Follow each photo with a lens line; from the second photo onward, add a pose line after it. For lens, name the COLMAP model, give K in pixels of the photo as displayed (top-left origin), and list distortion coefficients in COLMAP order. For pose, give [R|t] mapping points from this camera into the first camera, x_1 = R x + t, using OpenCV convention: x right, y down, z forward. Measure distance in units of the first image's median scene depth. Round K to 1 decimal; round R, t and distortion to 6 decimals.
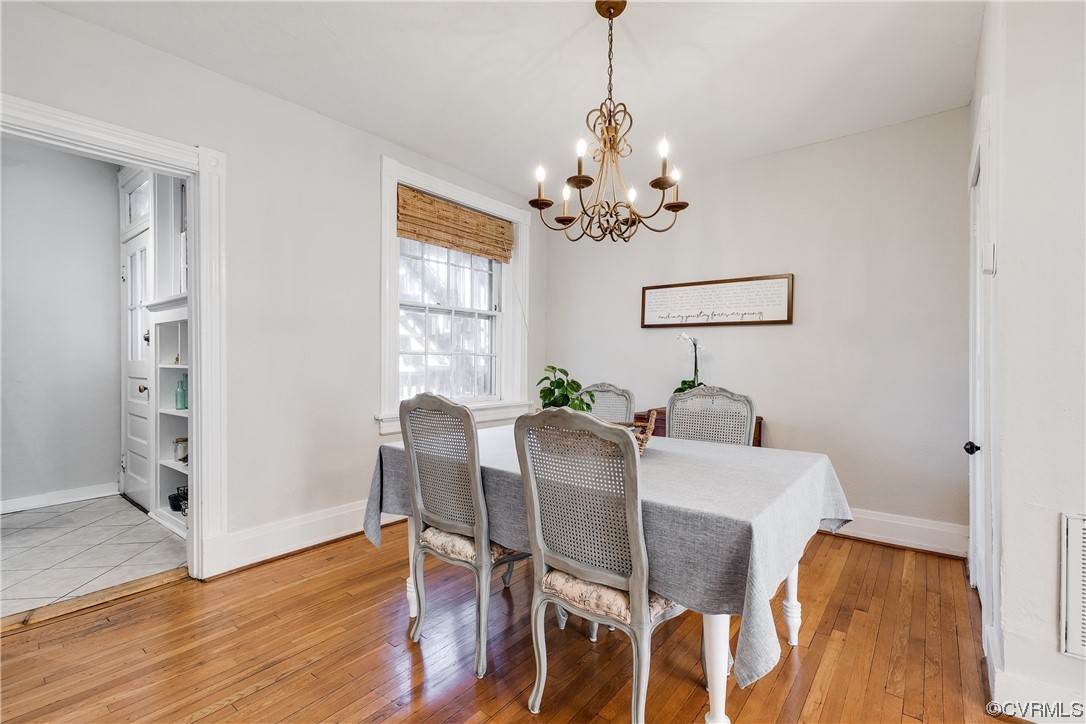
lens RADIAL K [[496.9, 0, 544.0], [0, 496.9, 358.3], [0, 0, 1]] dist [0.000598, -0.000999]
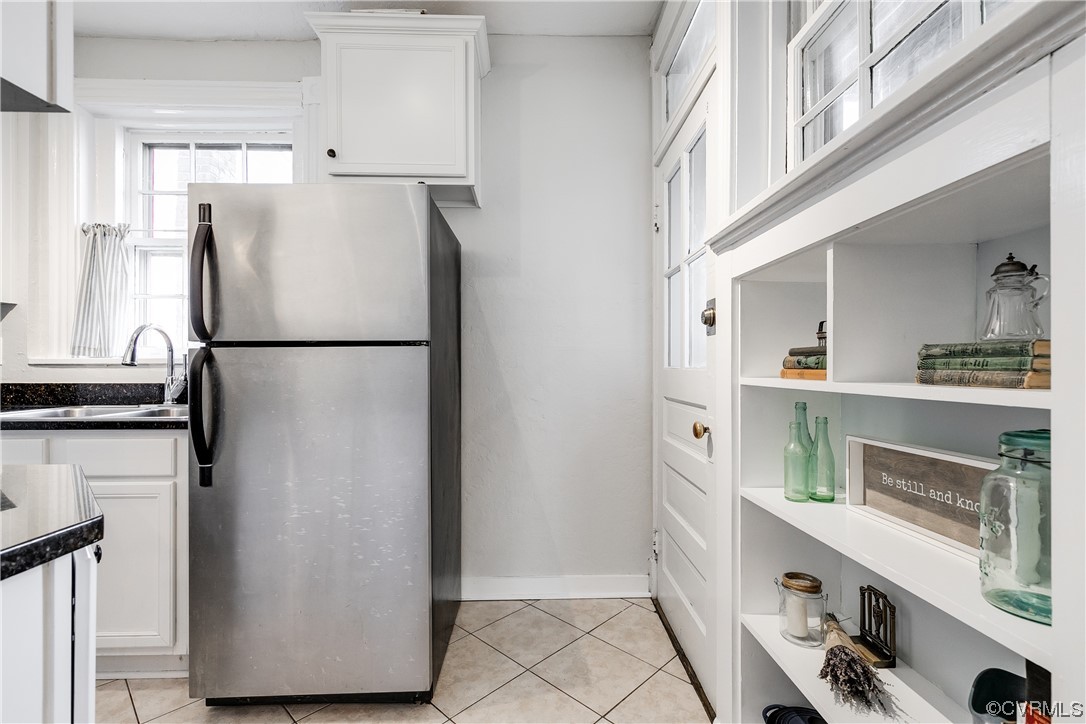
lens RADIAL K [[488.2, 0, 546.8], [0, 488.2, 363.2], [0, 0, 1]] dist [0.003145, -0.000020]
pose [[0.644290, -0.003138, -0.764774, -0.553102], [-0.001344, 0.999985, -0.005236, 0.002746], [0.764780, 0.004401, 0.644277, 0.601041]]
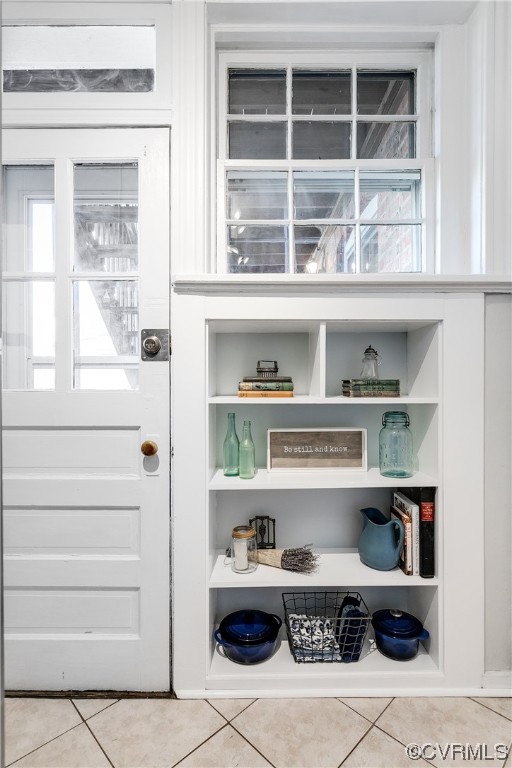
lens RADIAL K [[389.6, 0, 256.0], [0, 389.6, 384.0], [0, 0, 1]] dist [0.001682, 0.000291]
pose [[0.785610, 0.000731, 0.618721, -0.959051], [-0.002867, 0.999993, 0.002459, -0.003502], [-0.618715, -0.003706, 0.785607, 0.628363]]
